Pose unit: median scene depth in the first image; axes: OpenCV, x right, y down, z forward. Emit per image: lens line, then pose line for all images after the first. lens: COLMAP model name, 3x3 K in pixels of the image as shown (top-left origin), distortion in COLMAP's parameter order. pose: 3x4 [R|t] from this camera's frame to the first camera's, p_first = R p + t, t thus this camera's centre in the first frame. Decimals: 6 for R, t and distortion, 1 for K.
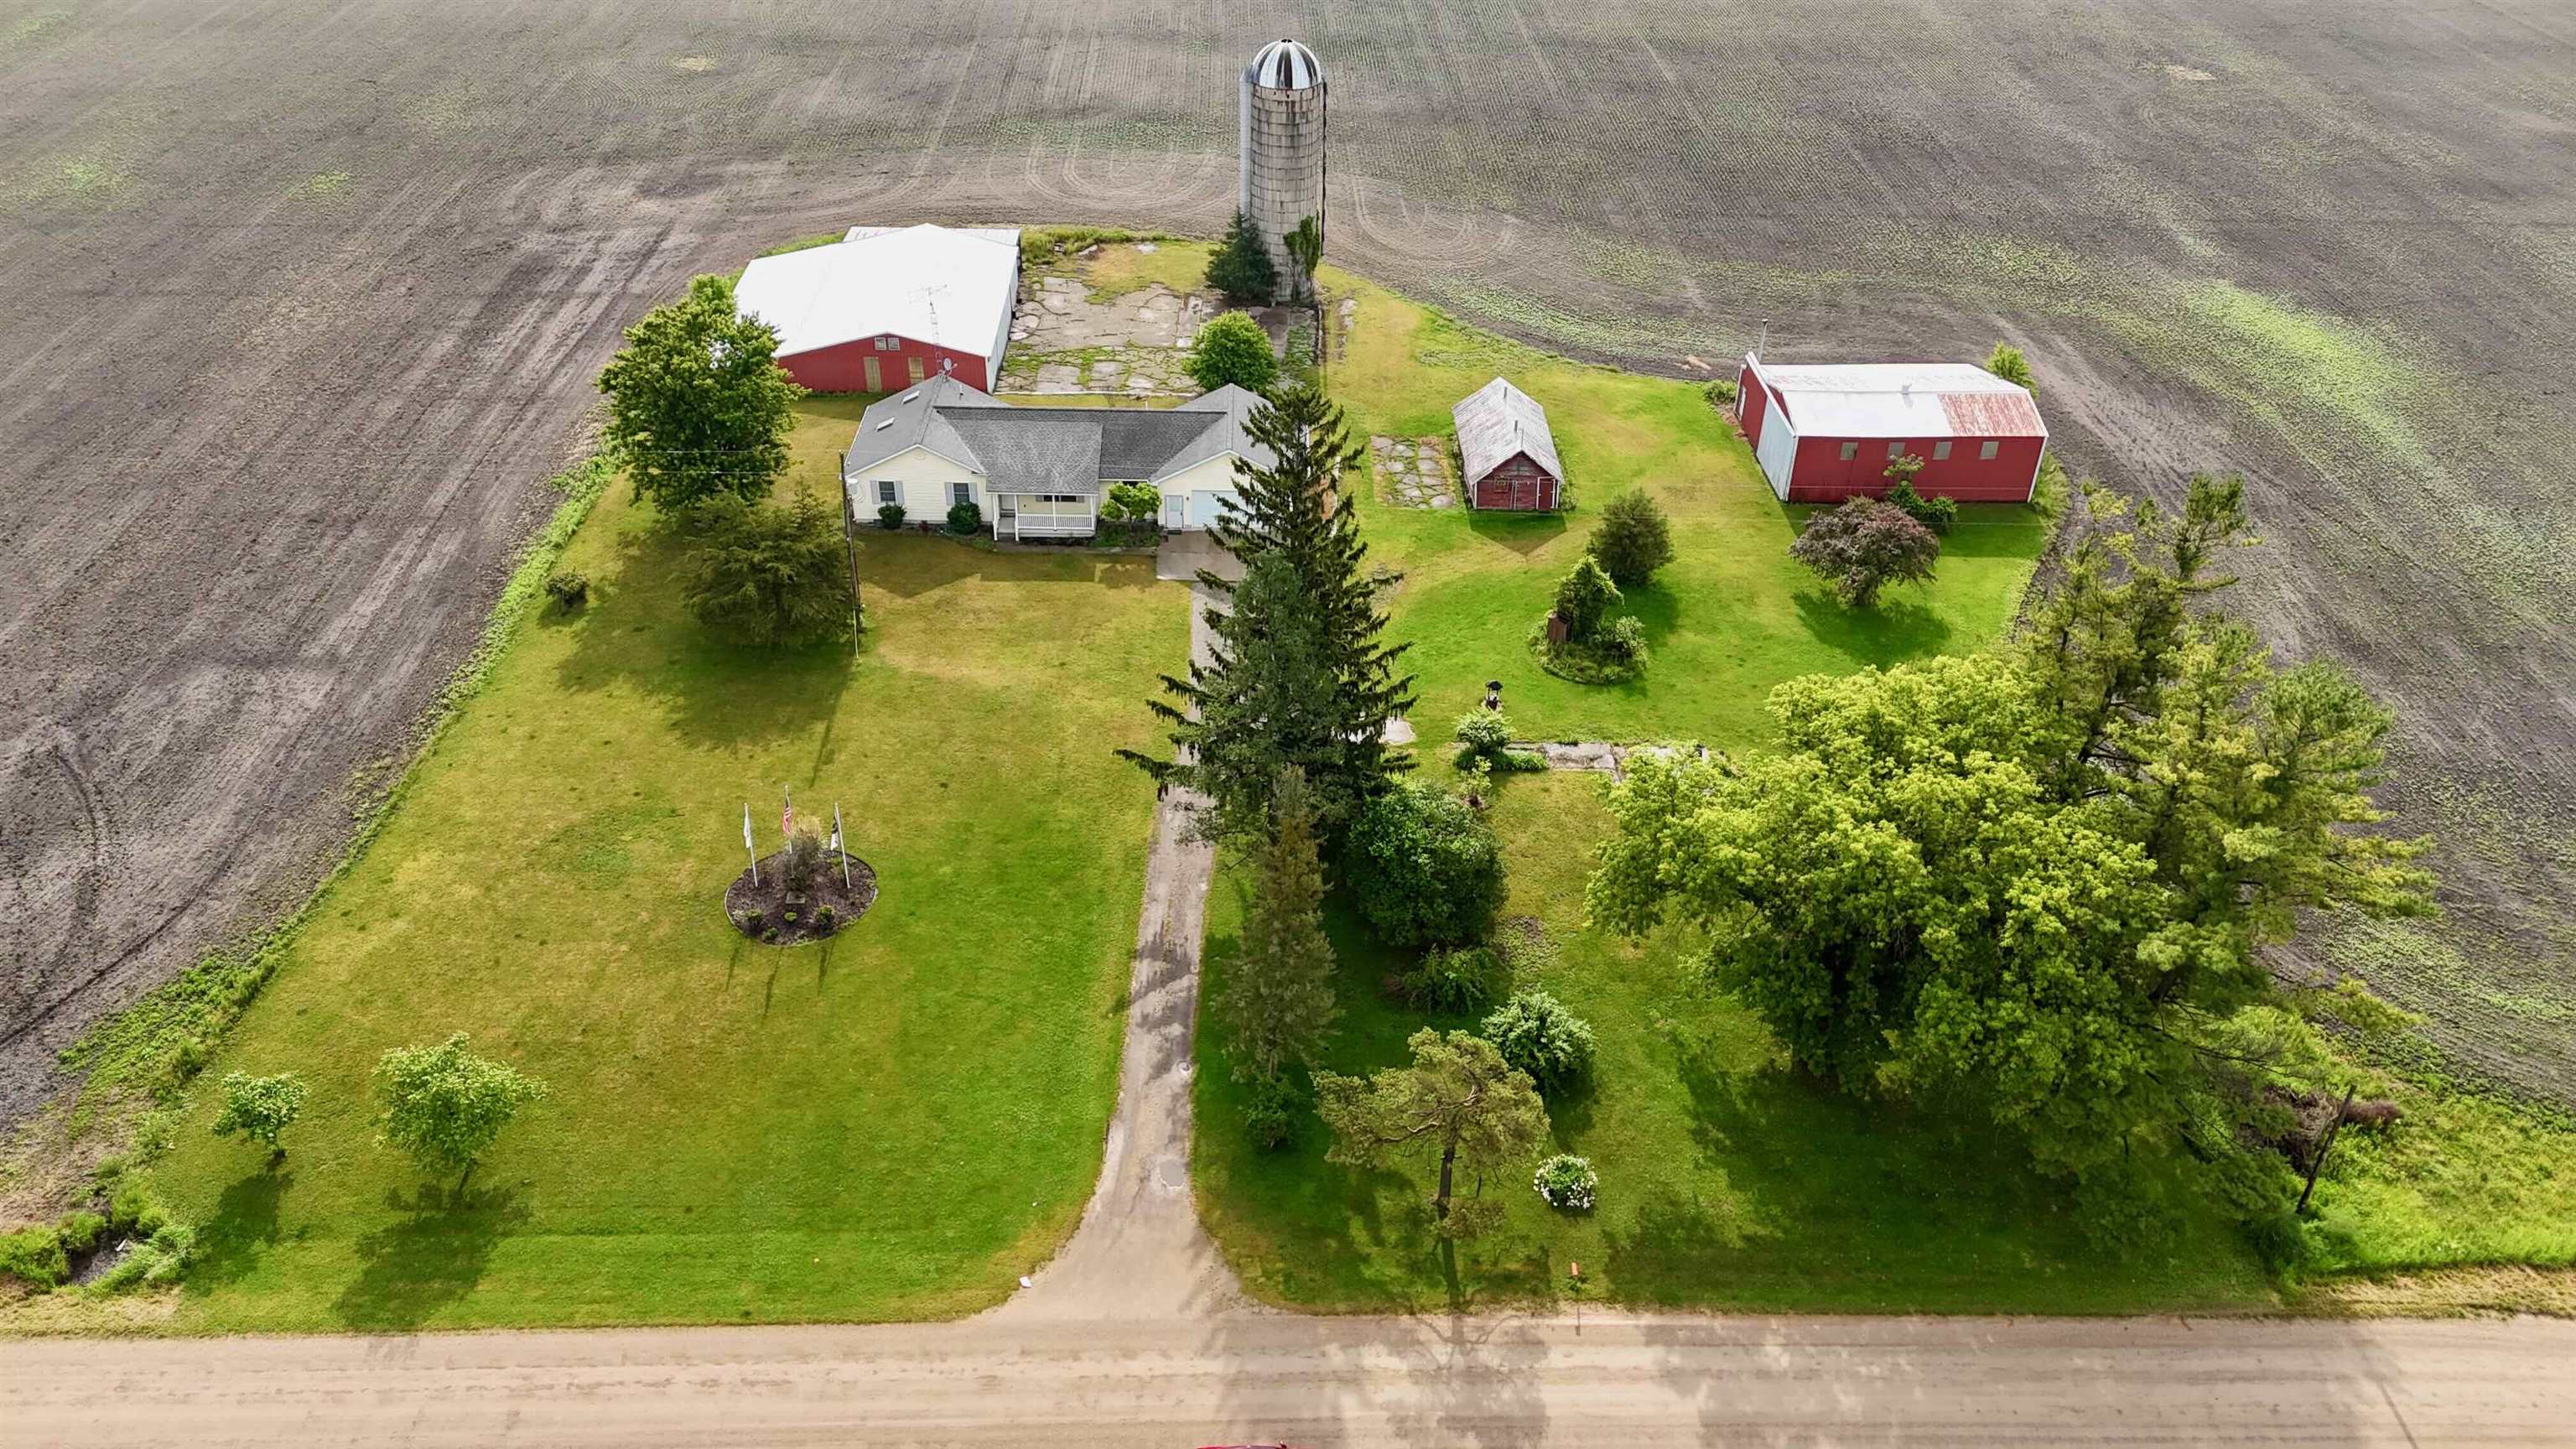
lens RADIAL K [[1895.9, 0, 1294.4], [0, 1895.9, 729.1], [0, 0, 1]] dist [0.067313, -0.050293]
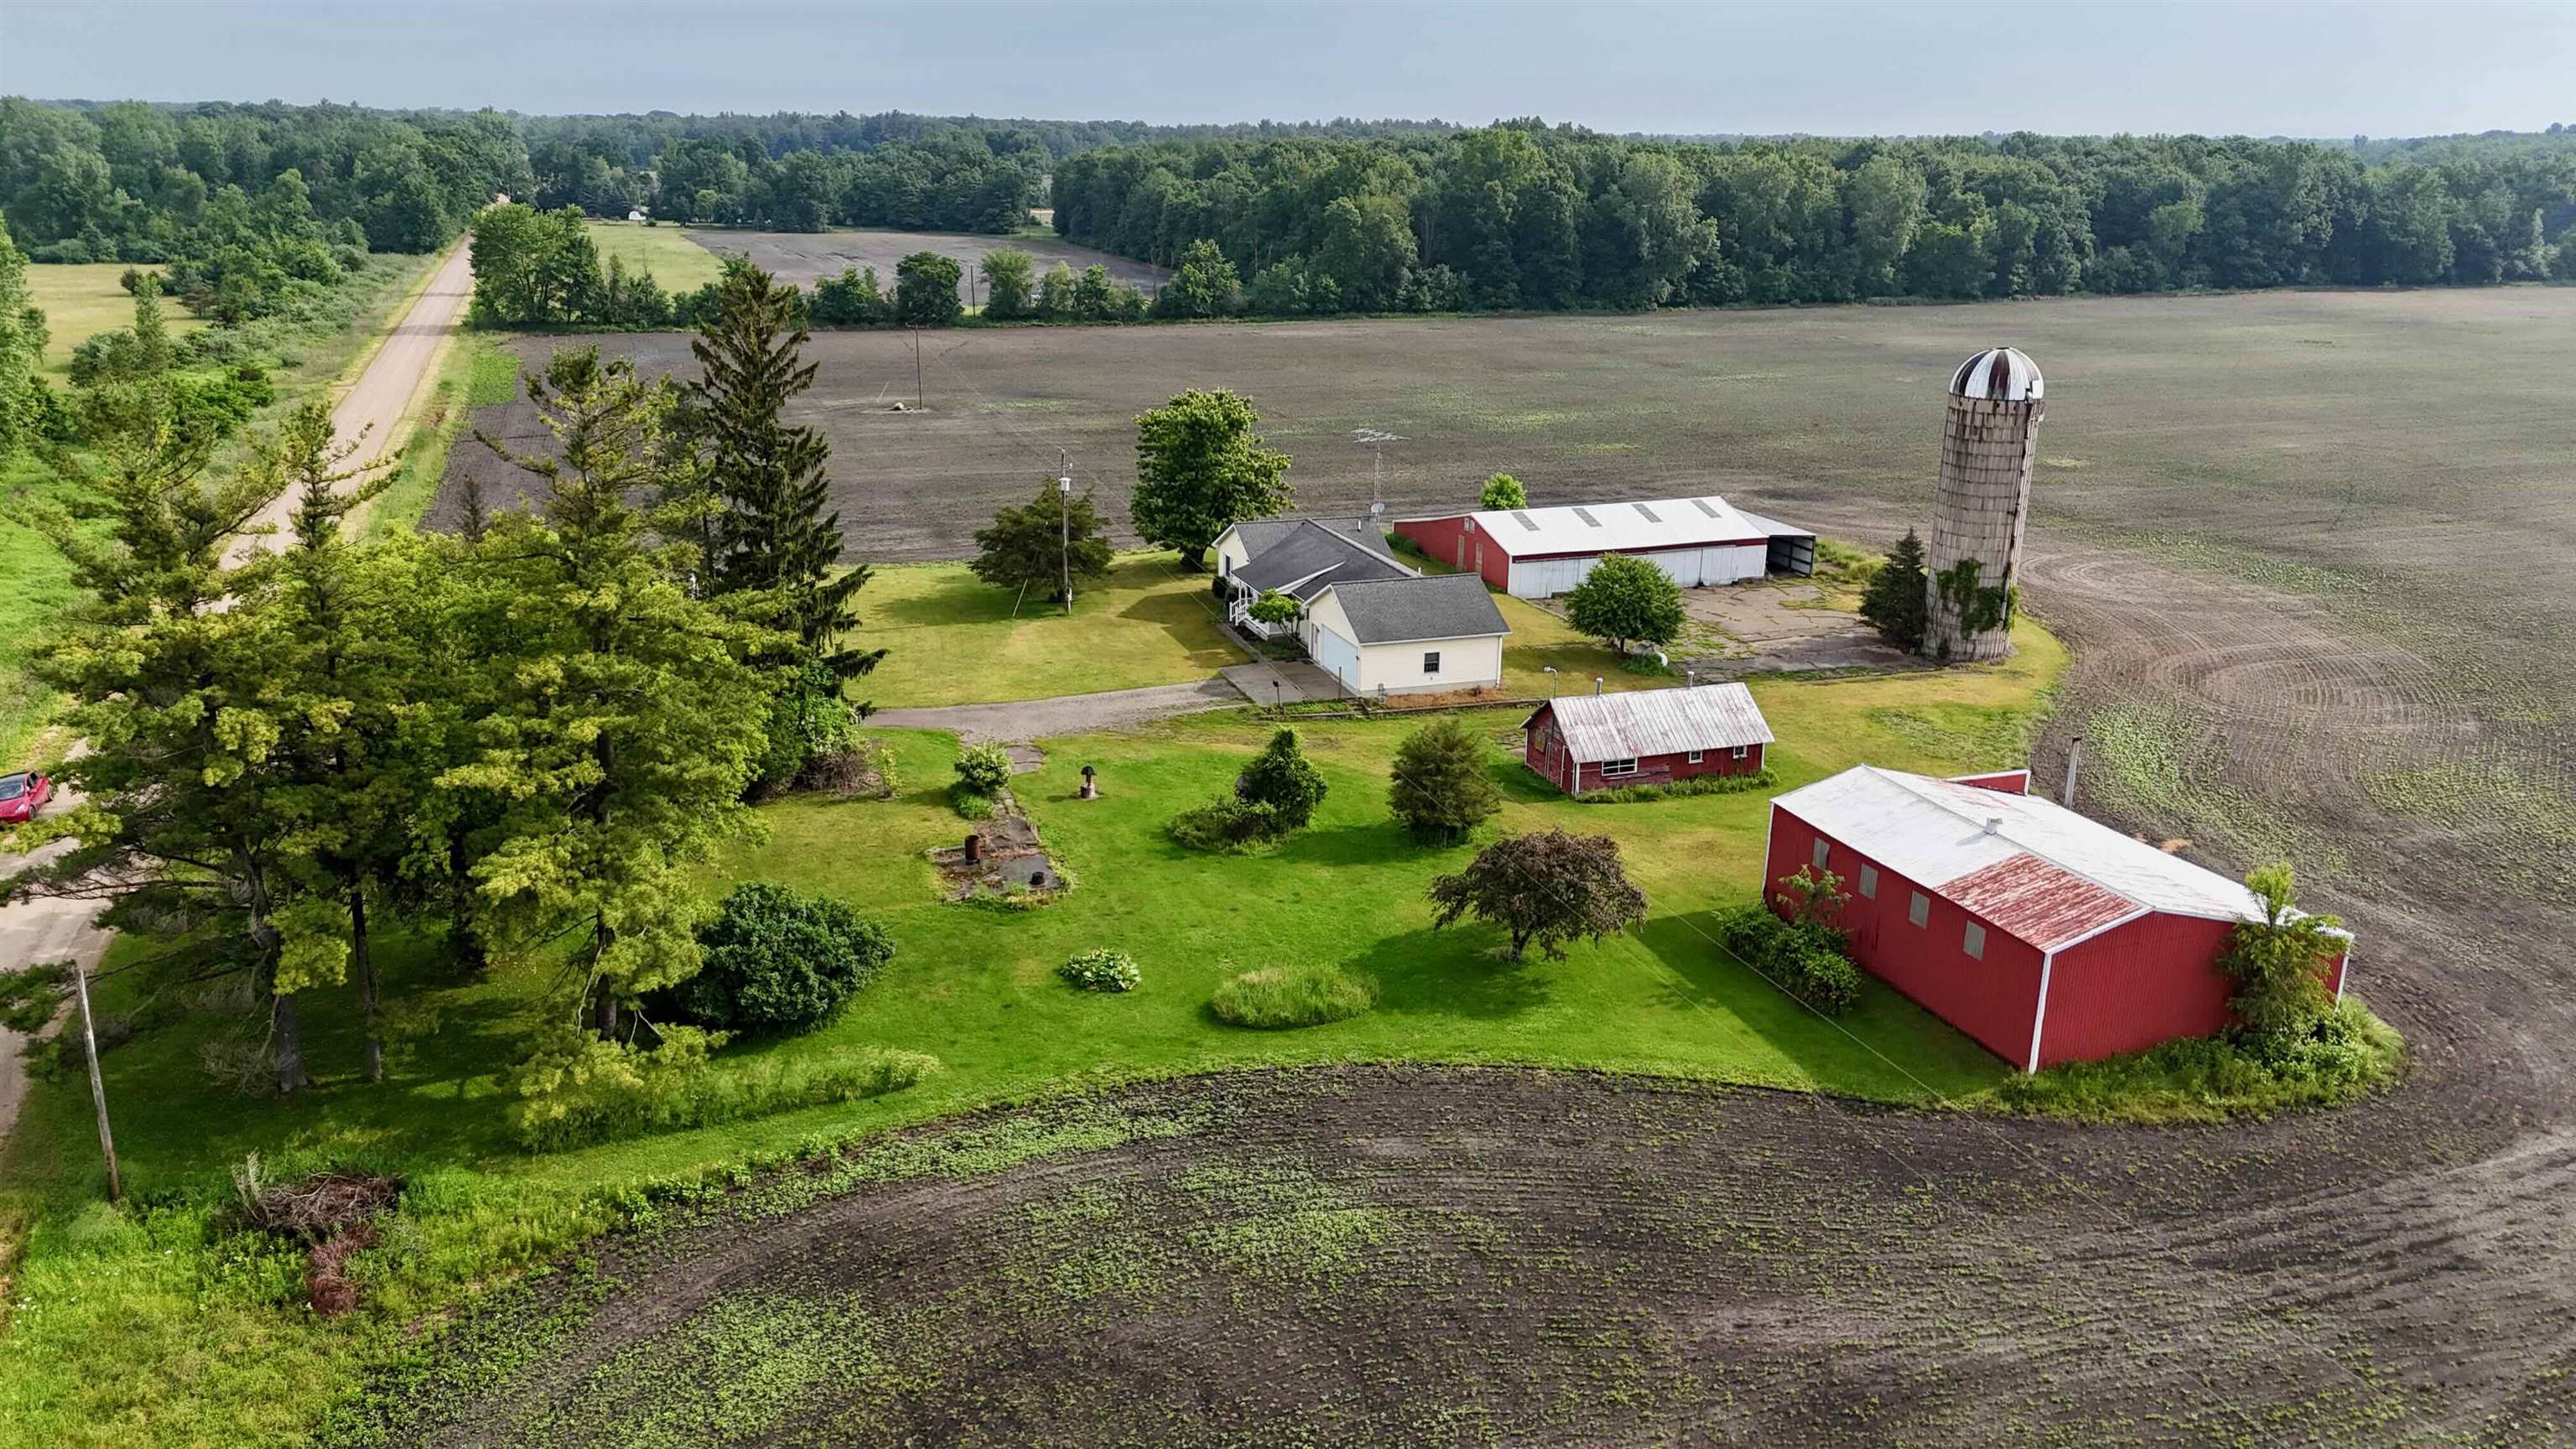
lens RADIAL K [[1895.9, 0, 1285.8], [0, 1895.9, 717.8], [0, 0, 1]] dist [0.067313, -0.050293]
pose [[0.313800, 0.262132, -0.912588, 0.754823], [-0.543679, 0.837578, 0.053638, -0.113789], [0.778423, 0.479323, 0.405348, 0.549634]]
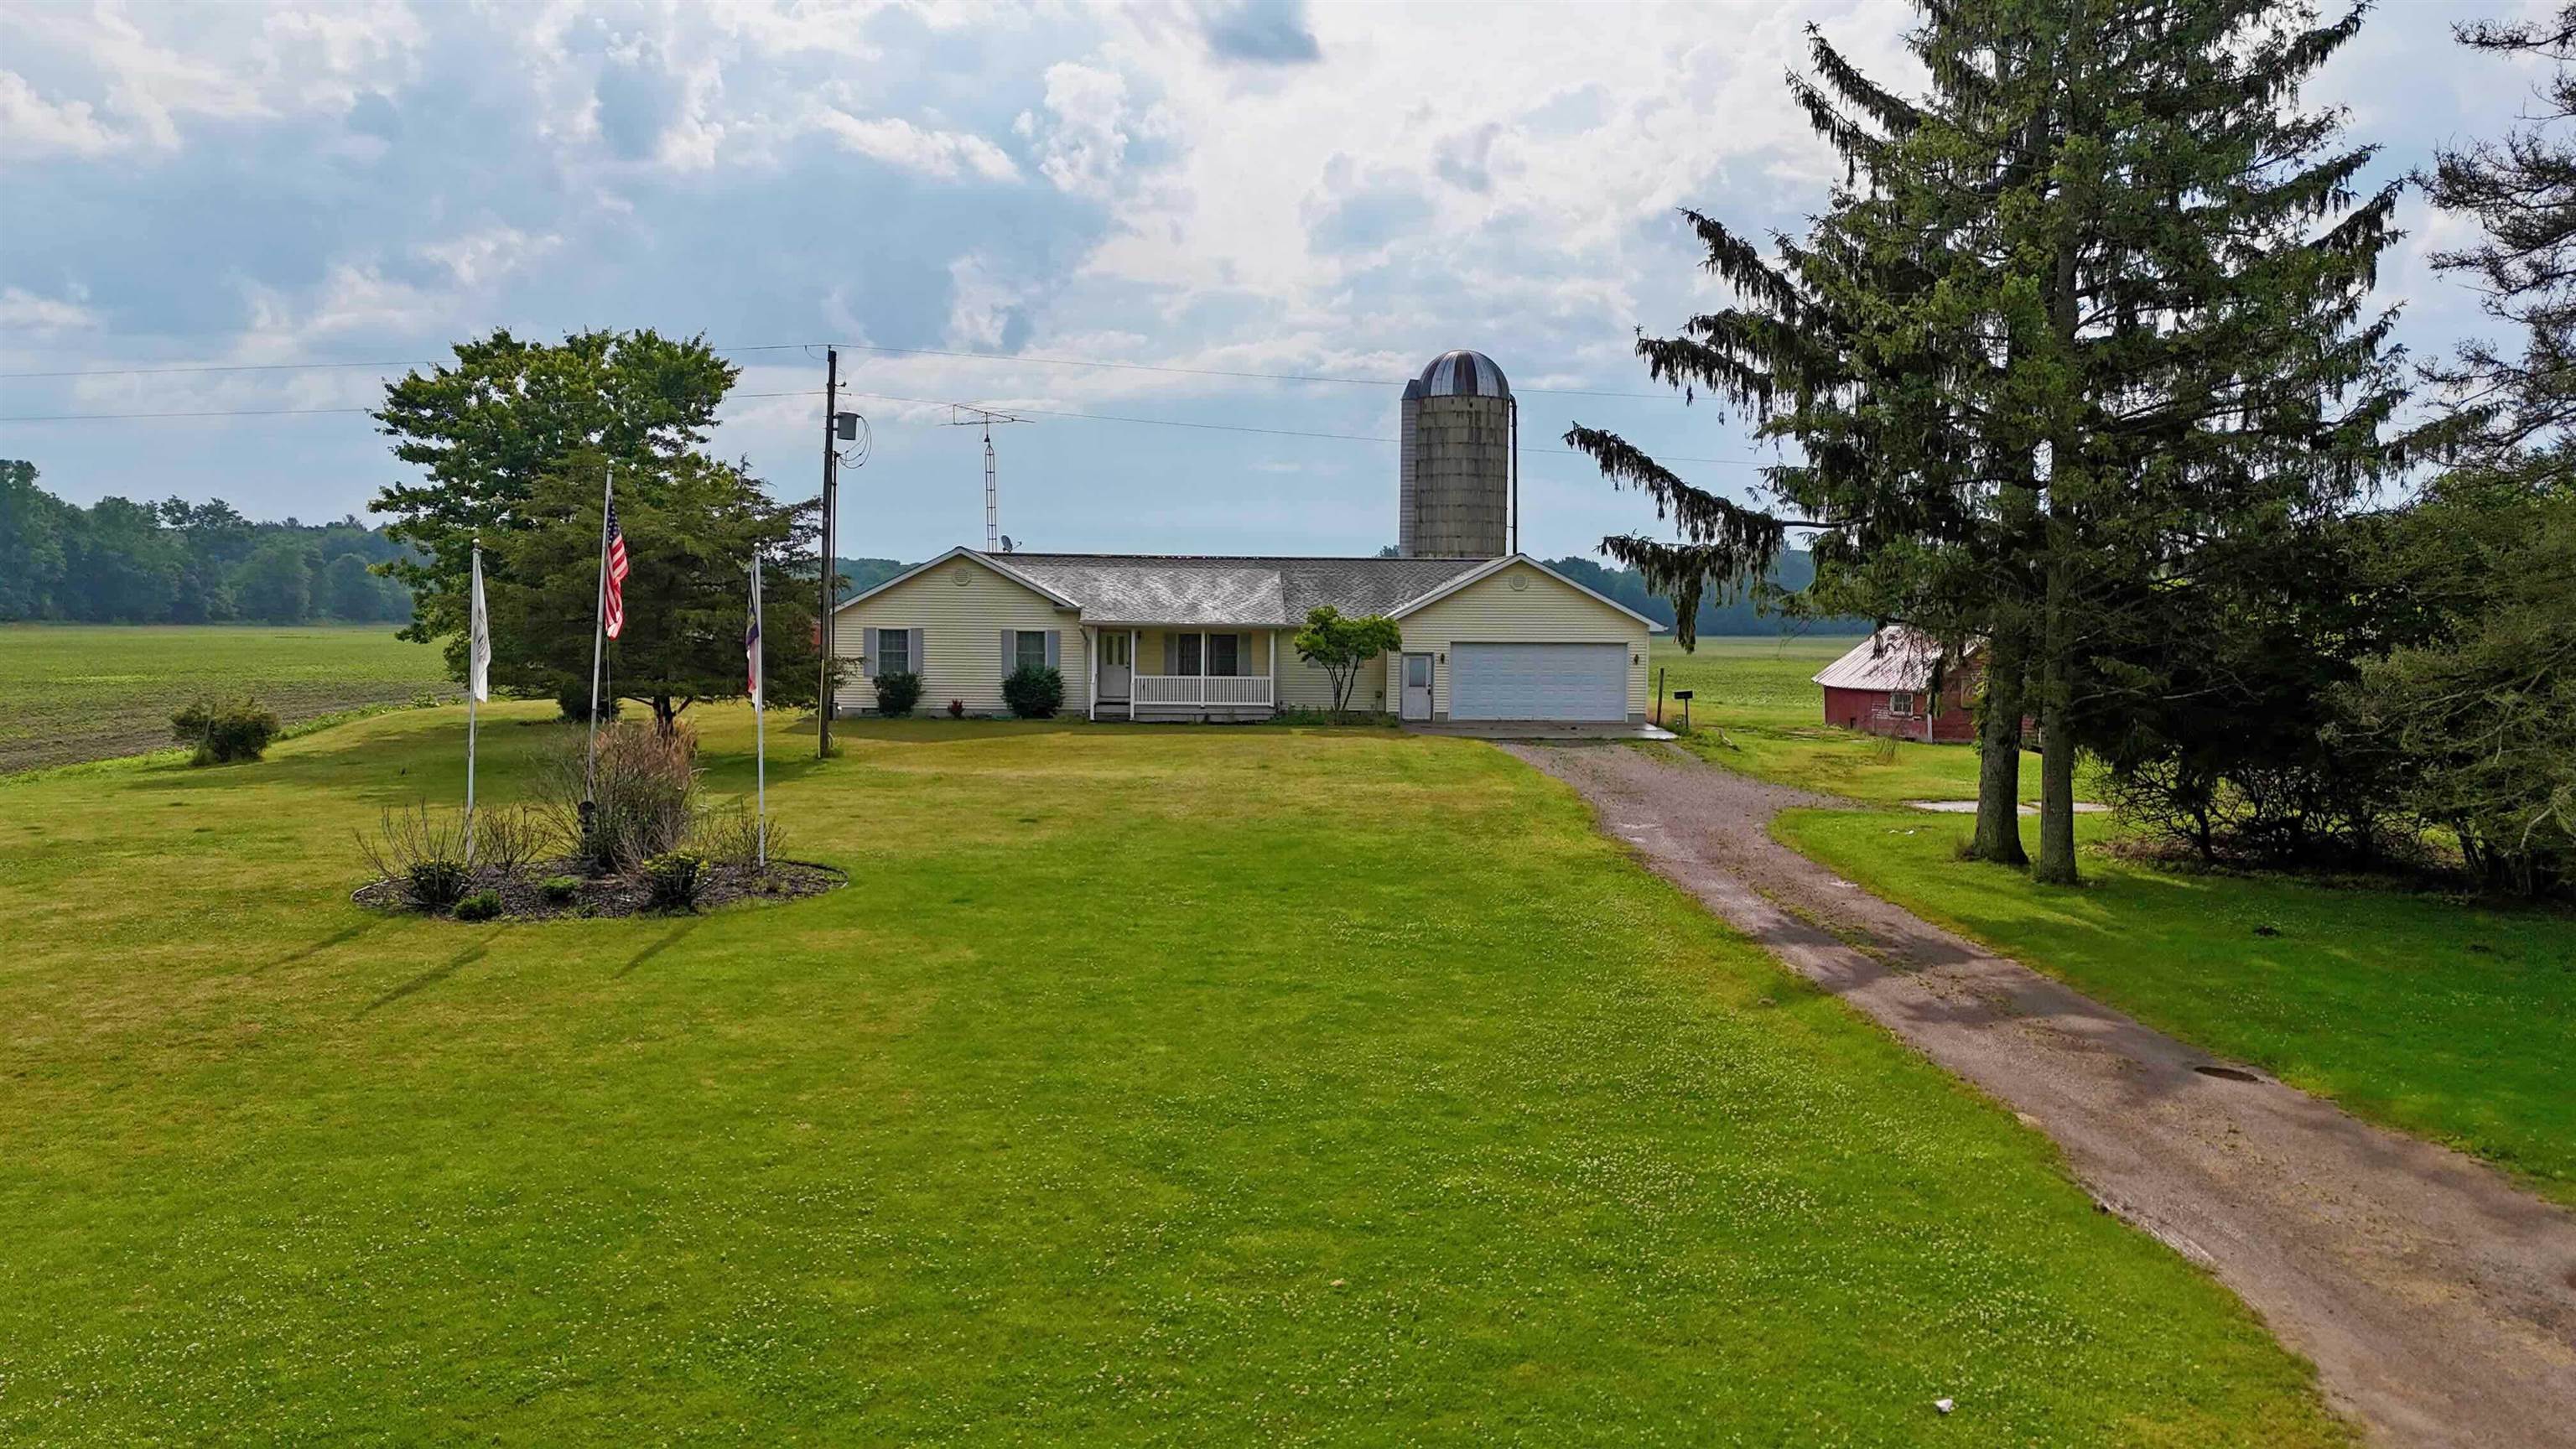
lens RADIAL K [[1895.9, 0, 1289.2], [0, 1895.9, 720.8], [0, 0, 1]] dist [0.067313, -0.050293]
pose [[0.999294, -0.012299, 0.035493, -0.108229], [0.029044, 0.852182, -0.522439, 0.158421], [-0.023821, 0.523101, 0.851938, 0.490360]]
